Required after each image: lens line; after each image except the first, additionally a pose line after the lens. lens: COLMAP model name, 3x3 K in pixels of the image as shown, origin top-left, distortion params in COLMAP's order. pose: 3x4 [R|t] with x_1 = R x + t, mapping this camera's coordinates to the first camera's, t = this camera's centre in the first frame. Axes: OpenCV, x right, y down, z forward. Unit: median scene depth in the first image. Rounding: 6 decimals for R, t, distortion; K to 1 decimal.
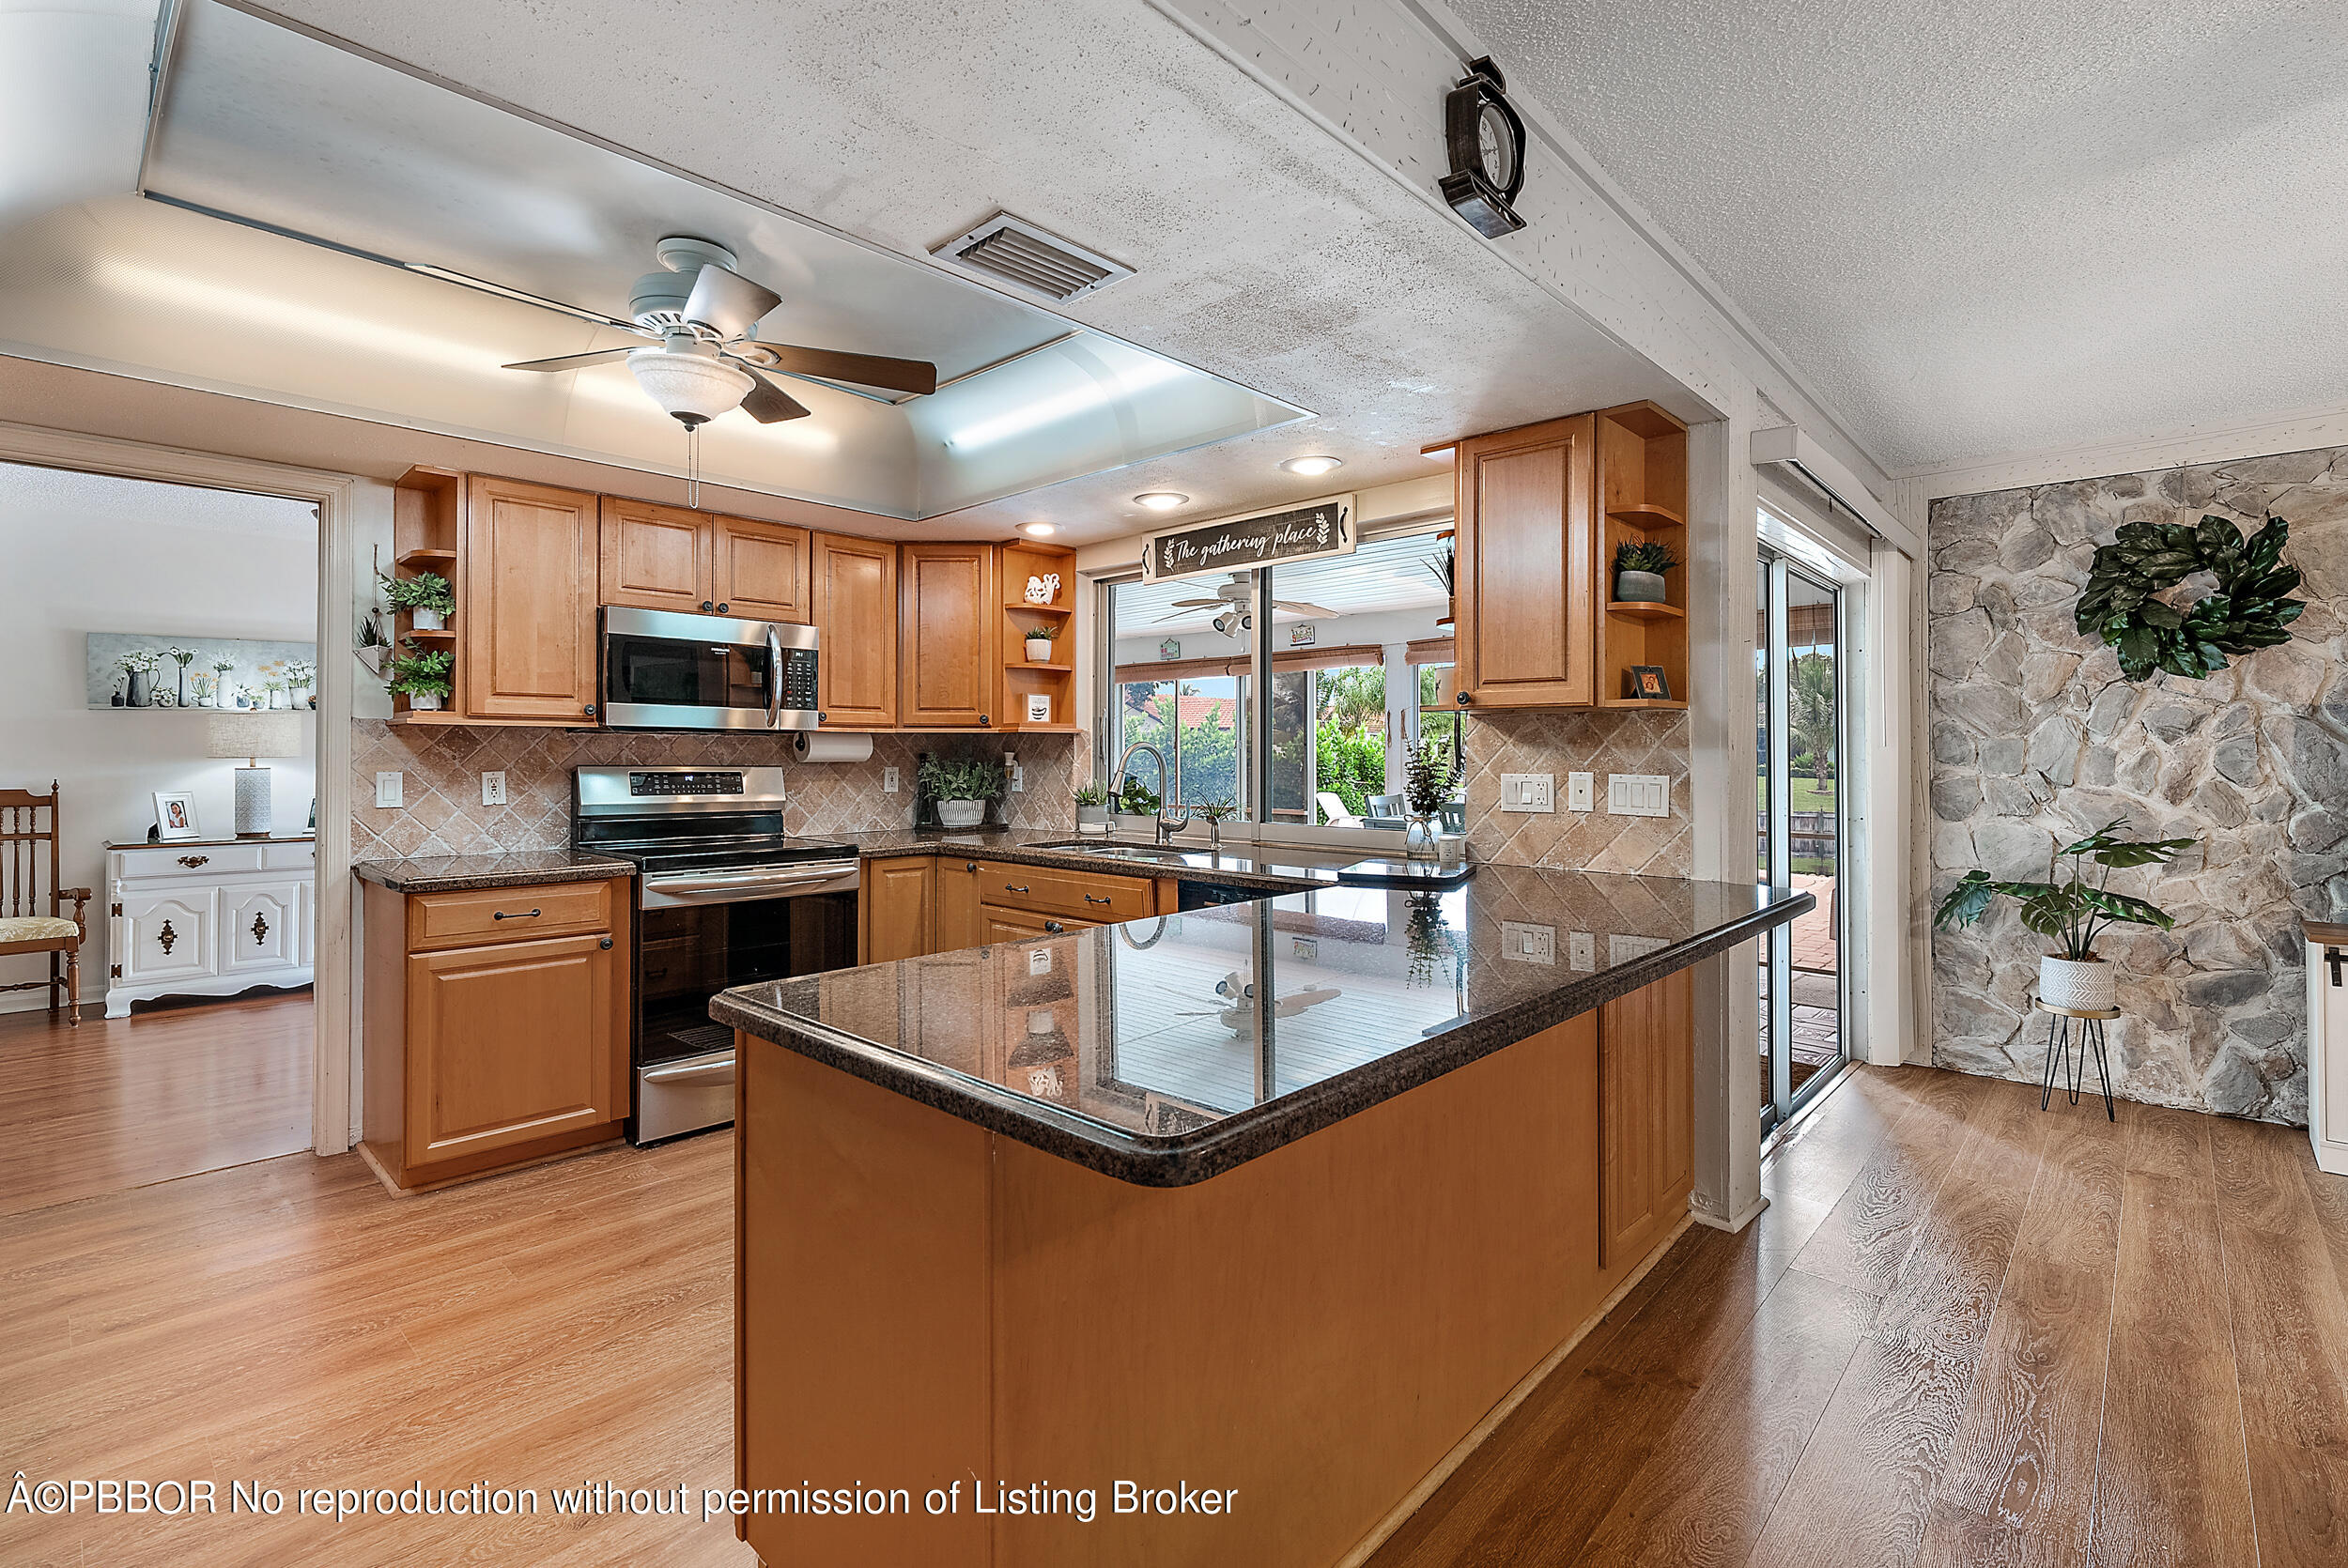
lens RADIAL K [[1060.8, 0, 1170.9], [0, 1060.8, 754.5], [0, 0, 1]] dist [-0.001099, -0.000249]
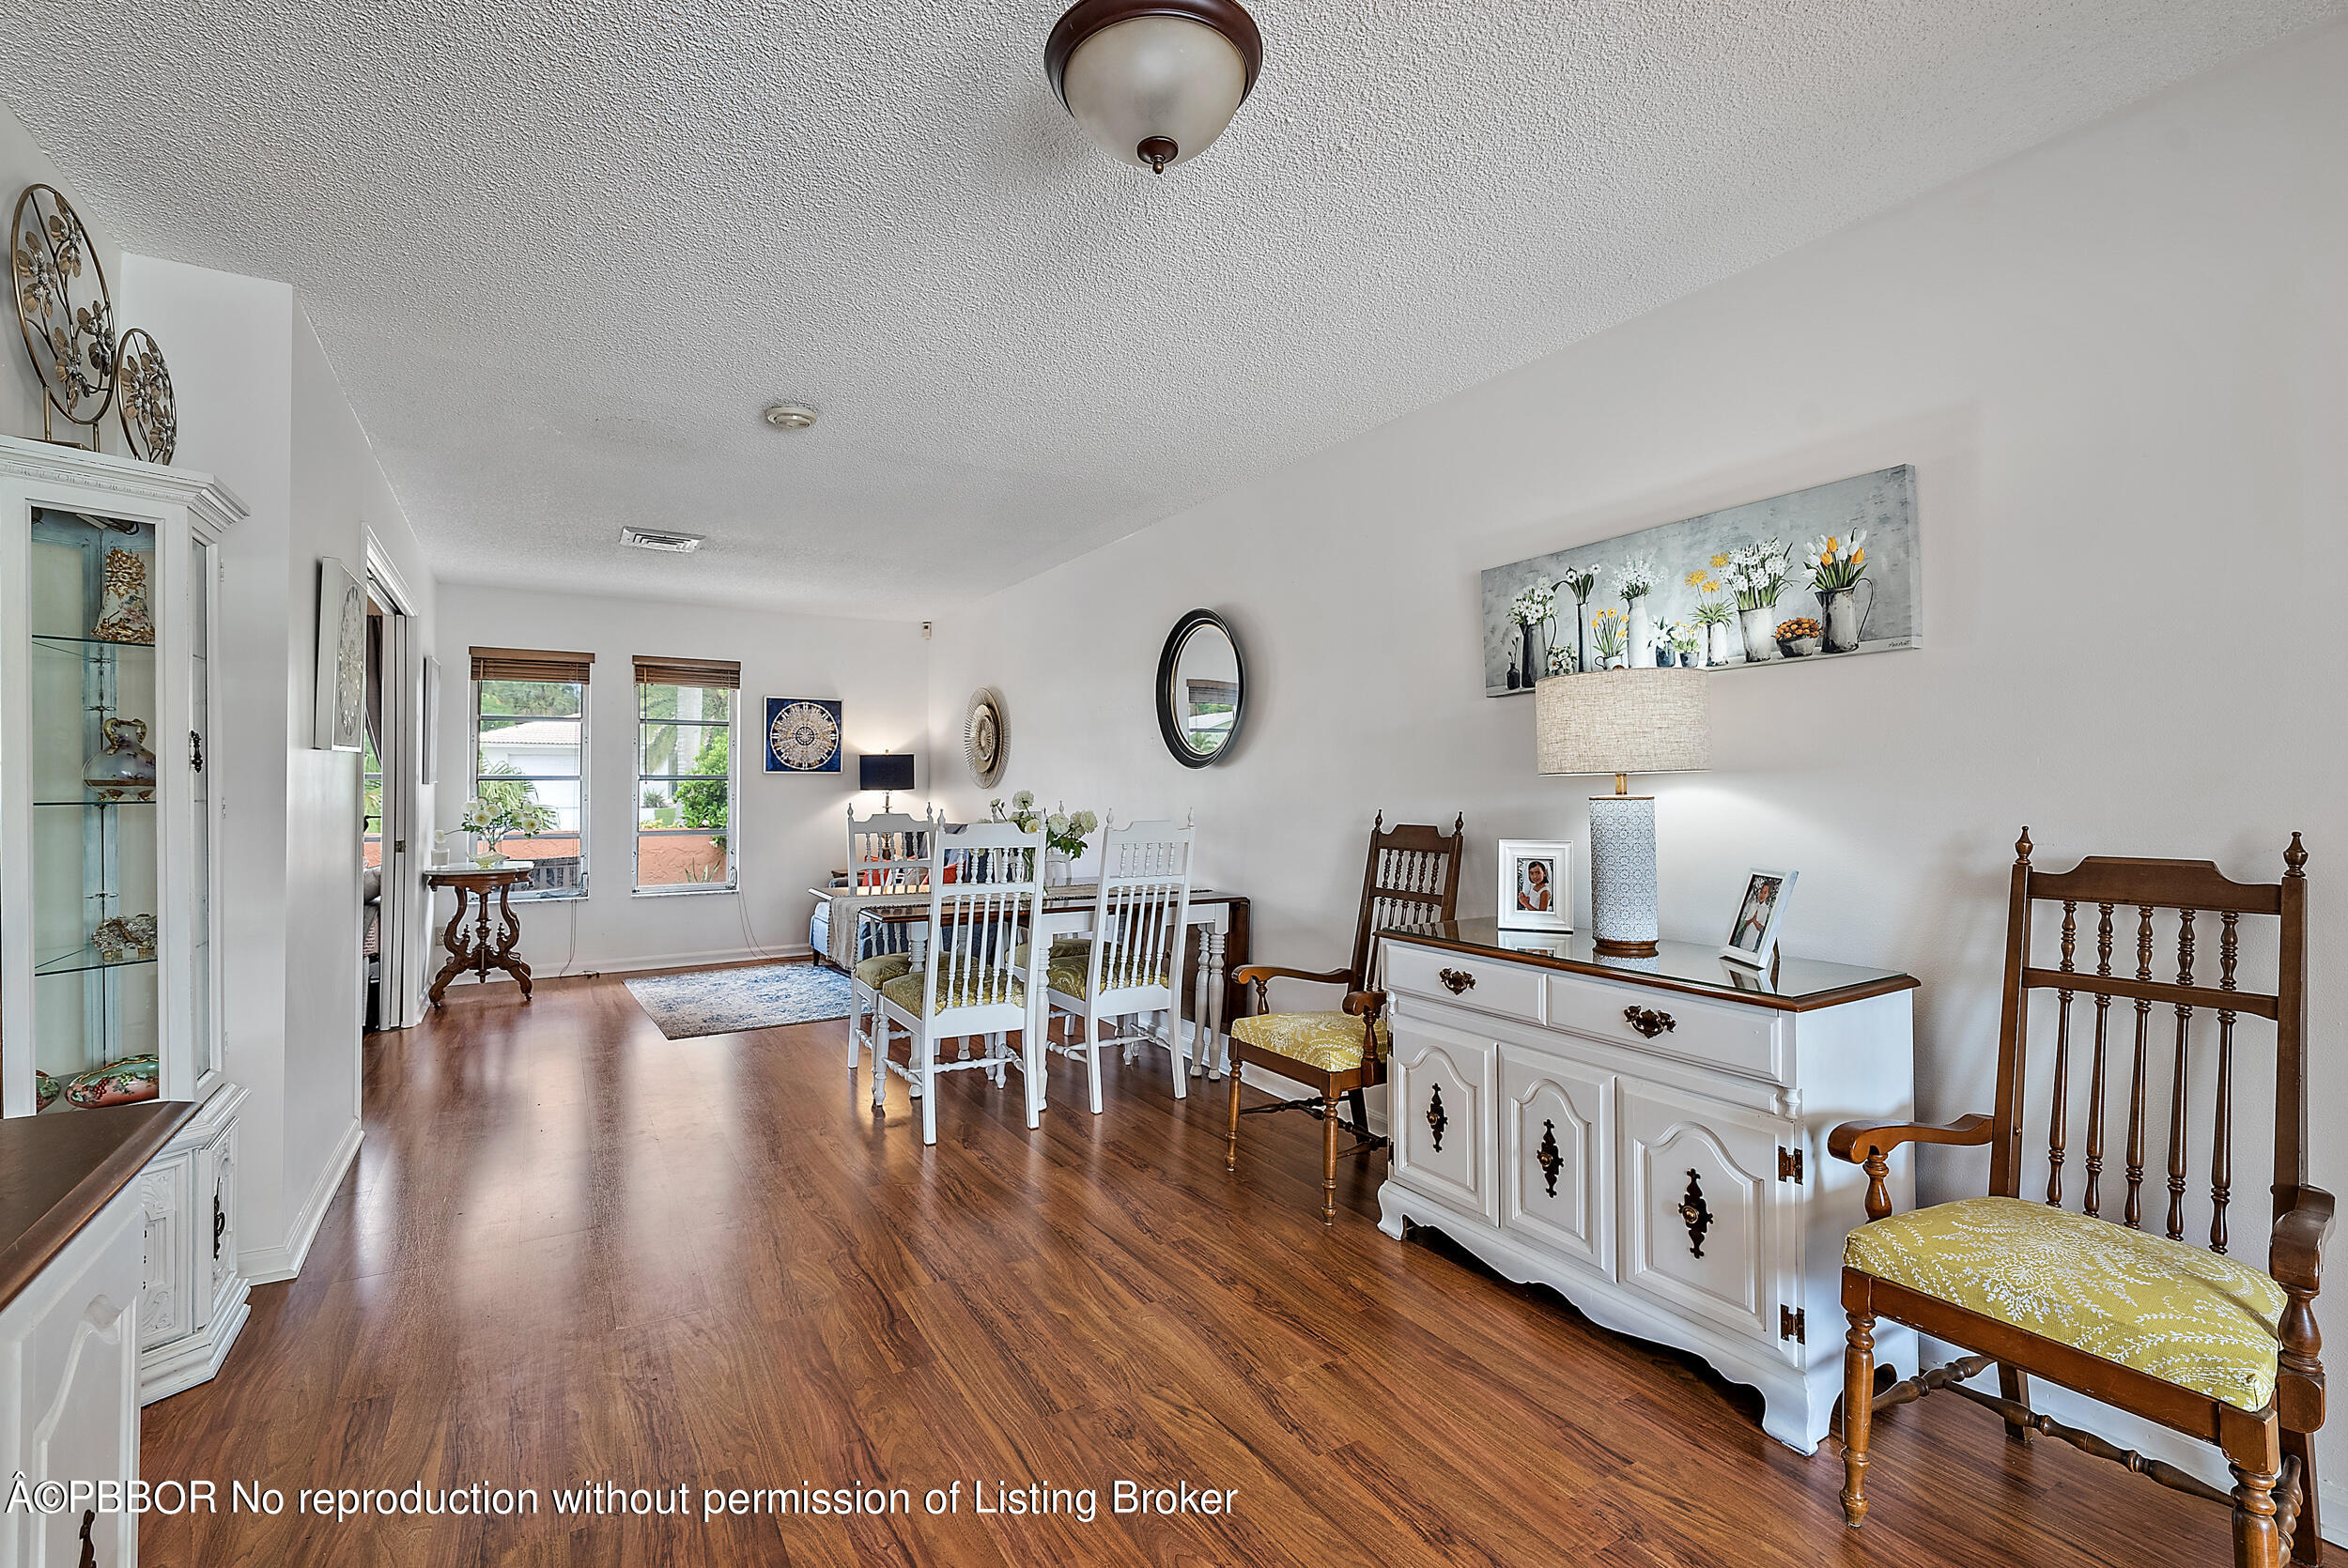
lens RADIAL K [[1021.5, 0, 1174.0], [0, 1021.5, 784.0], [0, 0, 1]] dist [0.001865, 0.000077]
pose [[-0.248071, -0.003214, -0.968737, -0.595056], [0.002680, 0.999988, -0.004004, 0.012416], [0.968738, -0.003590, -0.248059, 1.402383]]
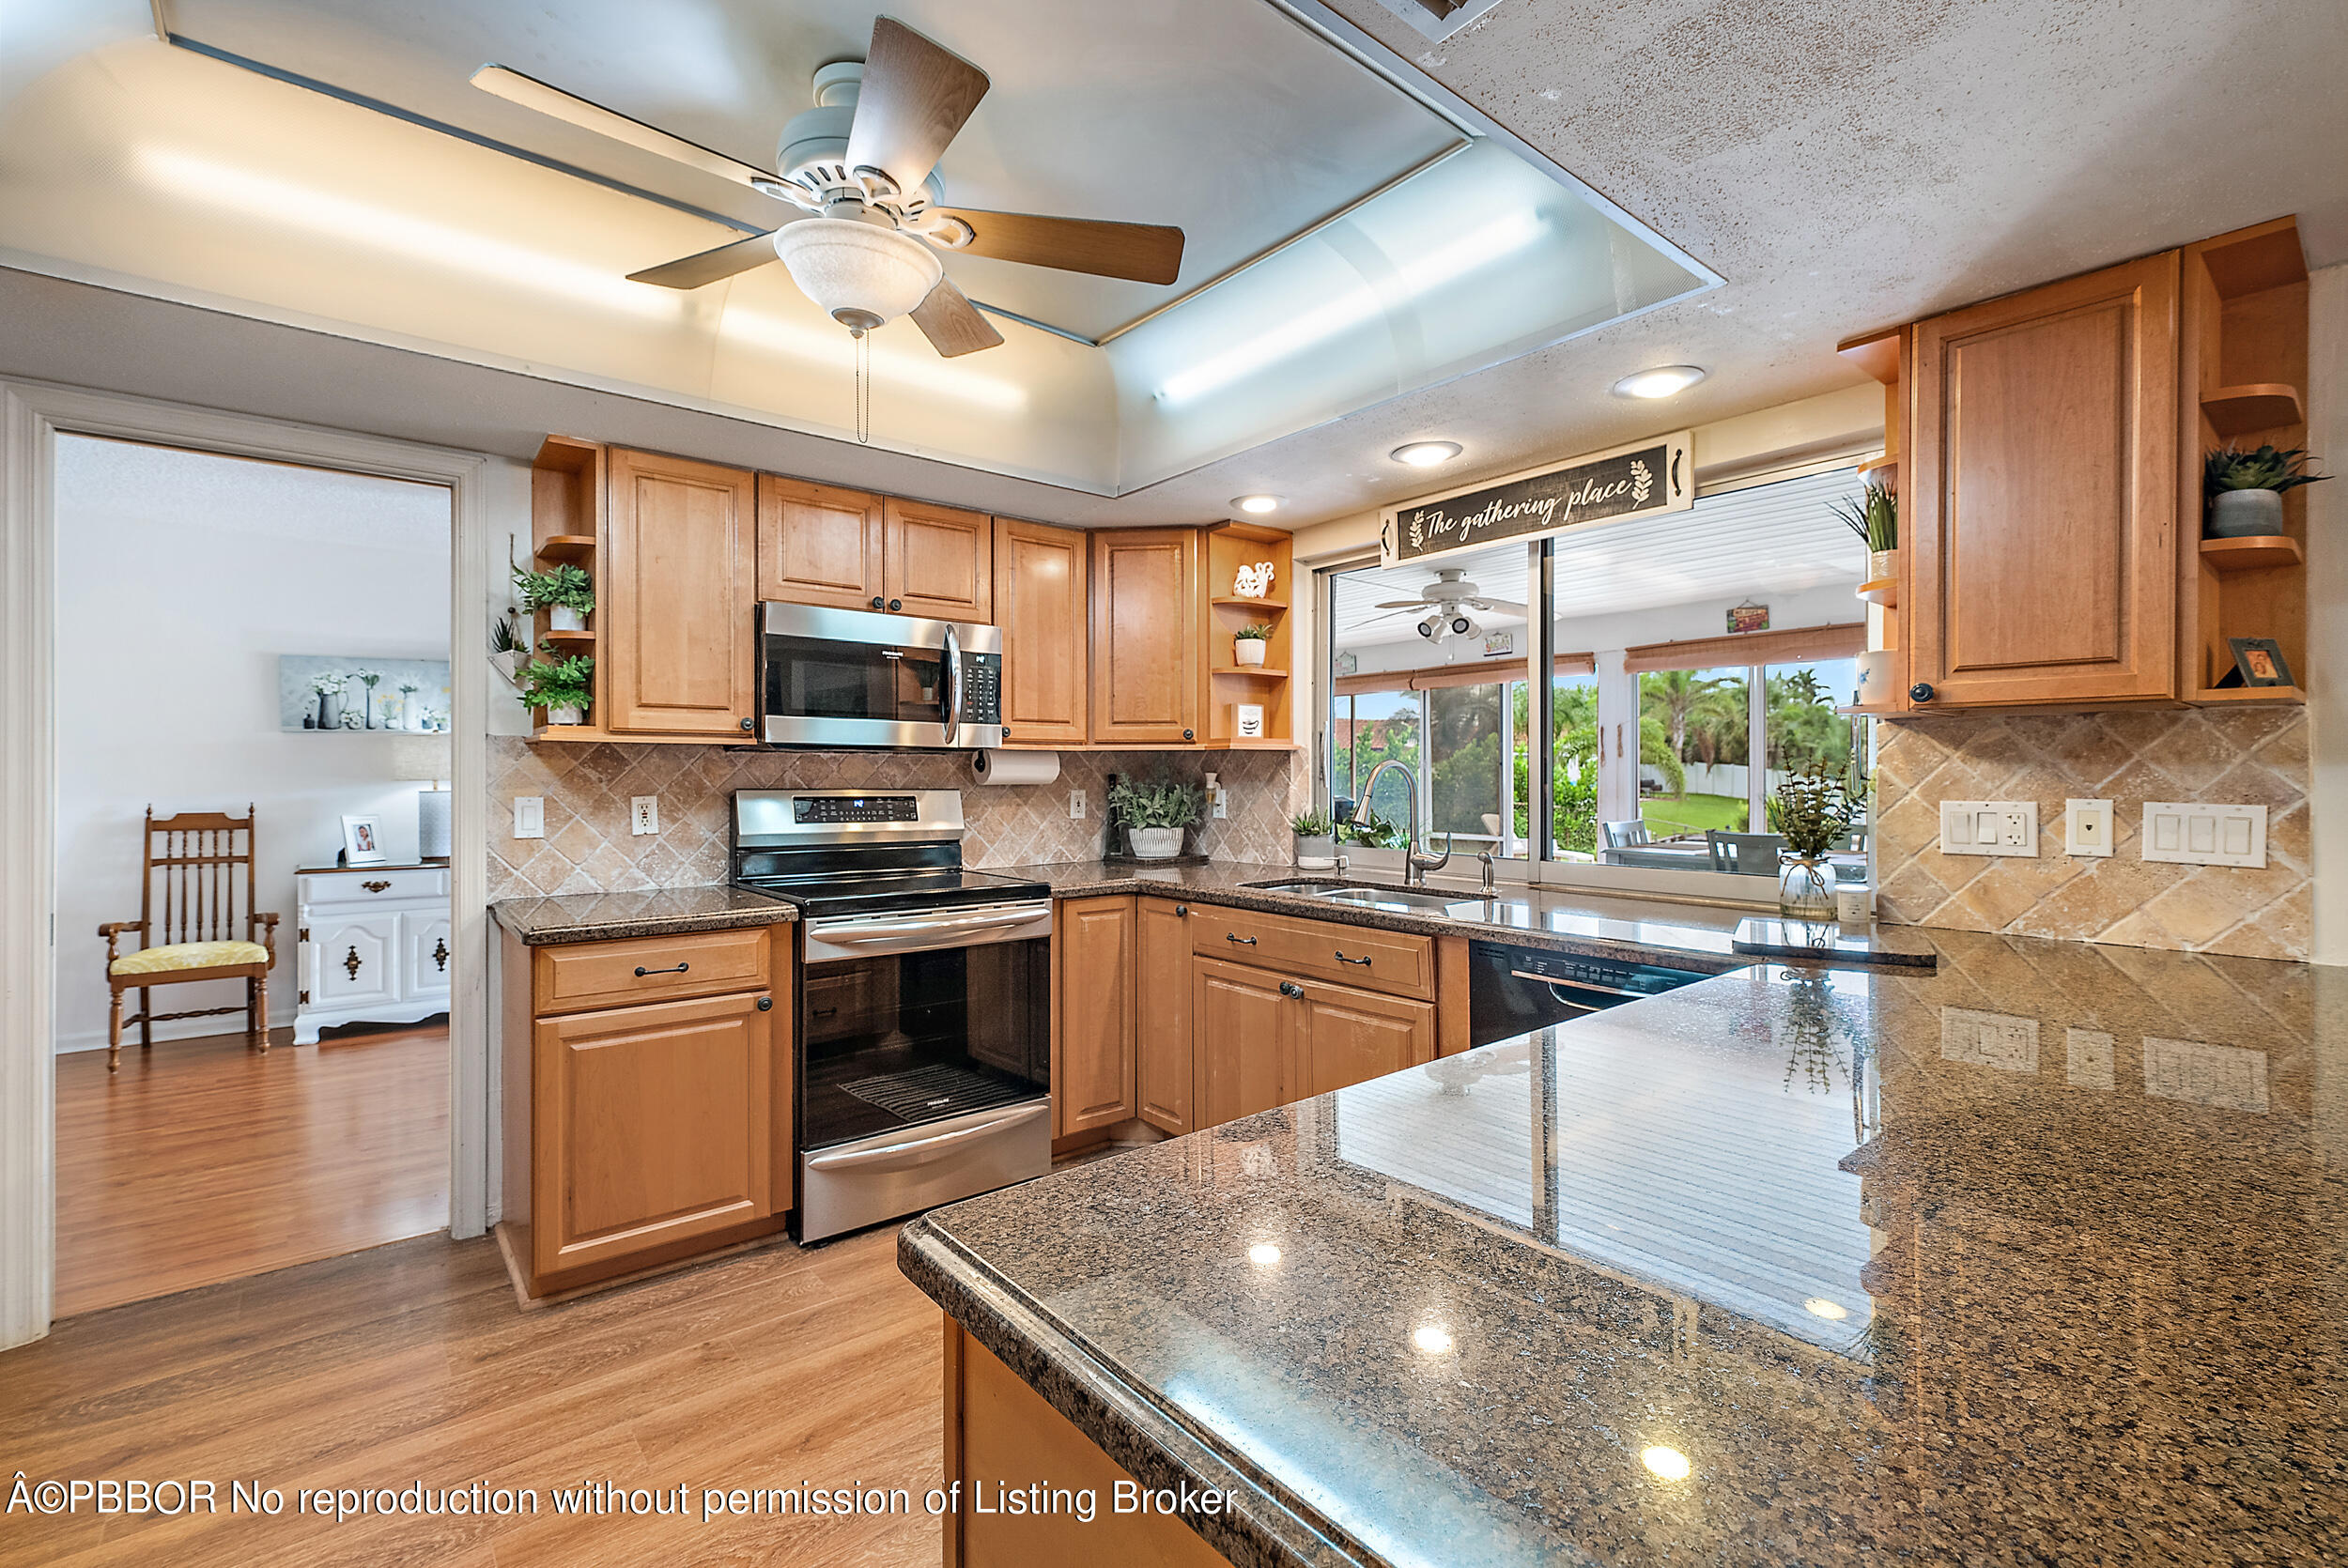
lens RADIAL K [[1021.5, 0, 1174.0], [0, 1021.5, 784.0], [0, 0, 1]] dist [0.001865, 0.000077]
pose [[0.991980, -0.001034, -0.126388, -0.100123], [0.002107, 0.999963, 0.008357, -0.000048], [0.126375, -0.008556, 0.991946, 0.219948]]
